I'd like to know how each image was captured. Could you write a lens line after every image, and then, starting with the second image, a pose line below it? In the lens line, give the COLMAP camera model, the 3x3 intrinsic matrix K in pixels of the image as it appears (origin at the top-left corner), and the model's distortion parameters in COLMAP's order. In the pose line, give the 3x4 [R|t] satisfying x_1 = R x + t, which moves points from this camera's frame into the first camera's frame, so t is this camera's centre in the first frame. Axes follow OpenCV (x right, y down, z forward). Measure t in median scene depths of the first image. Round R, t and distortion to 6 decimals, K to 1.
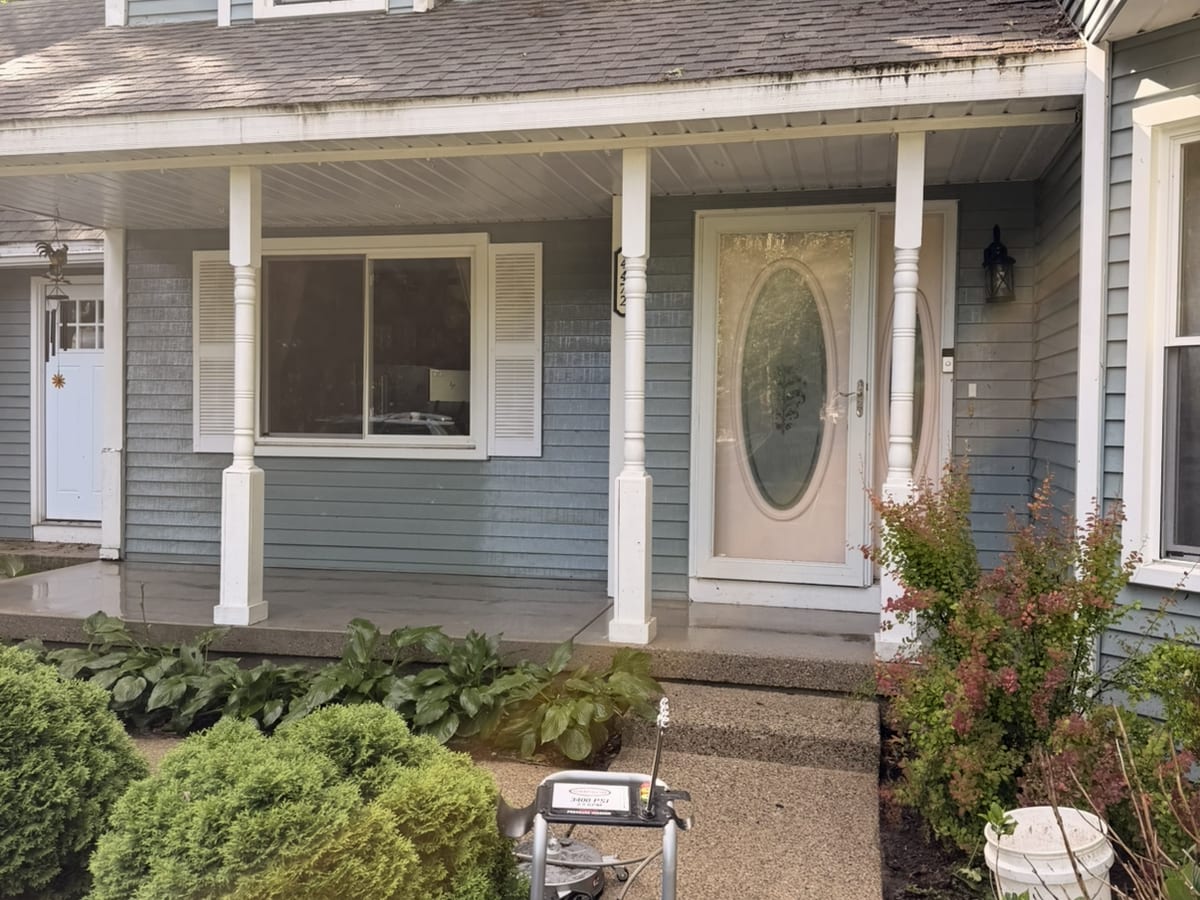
lens RADIAL K [[1101.7, 0, 600.0], [0, 1101.7, 450.0], [0, 0, 1]] dist [0.123753, -0.230661]
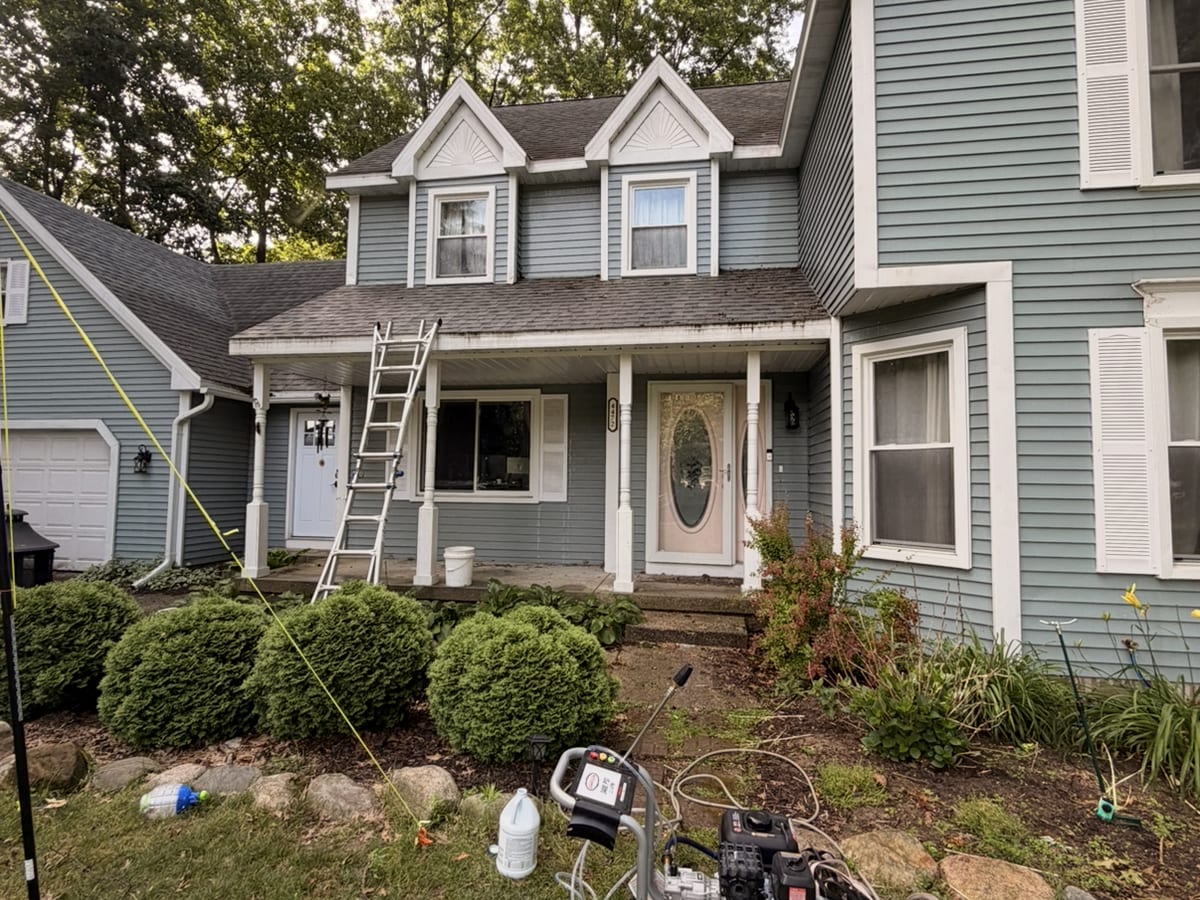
lens RADIAL K [[631.9, 0, 600.0], [0, 631.9, 450.0], [0, 0, 1]] dist [0.000801, -0.000181]
pose [[0.997597, 0.004953, 0.069106, -0.110276], [0.000702, 0.996667, -0.081574, 0.009224], [-0.069279, 0.081426, 0.994269, -0.201677]]
